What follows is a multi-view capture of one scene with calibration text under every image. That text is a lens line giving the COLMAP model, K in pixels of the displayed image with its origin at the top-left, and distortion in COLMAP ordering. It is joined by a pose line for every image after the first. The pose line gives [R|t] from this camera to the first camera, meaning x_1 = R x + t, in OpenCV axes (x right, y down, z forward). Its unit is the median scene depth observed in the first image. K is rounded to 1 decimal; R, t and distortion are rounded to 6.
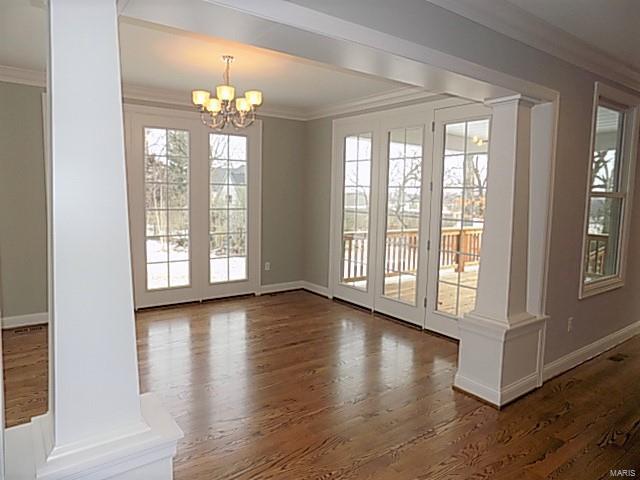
lens RADIAL K [[428.5, 0, 317.6], [0, 428.5, 231.1], [0, 0, 1]] dist [-0.043785, 0.020418]
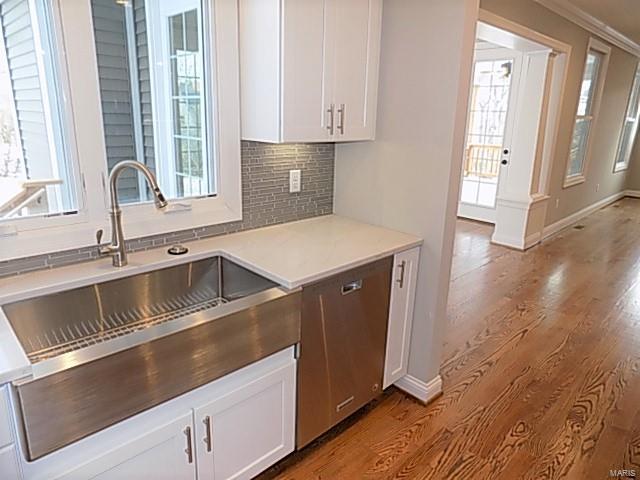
lens RADIAL K [[428.5, 0, 319.5], [0, 428.5, 240.5], [0, 0, 1]] dist [-0.043785, 0.020418]
pose [[0.989270, -0.040978, 0.140237, -0.553636], [0.012533, 0.980125, 0.197984, 0.040157], [-0.145563, -0.194102, 0.970122, -0.457684]]
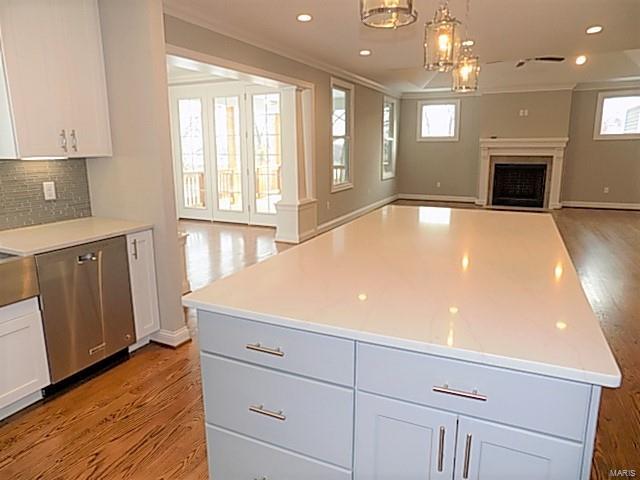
lens RADIAL K [[428.5, 0, 323.5], [0, 428.5, 236.0], [0, 0, 1]] dist [-0.043785, 0.020418]
pose [[0.866180, -0.128729, 0.482868, -0.435575], [0.067172, 0.987476, 0.142758, 0.087965], [-0.495198, -0.091219, 0.863978, -0.796333]]
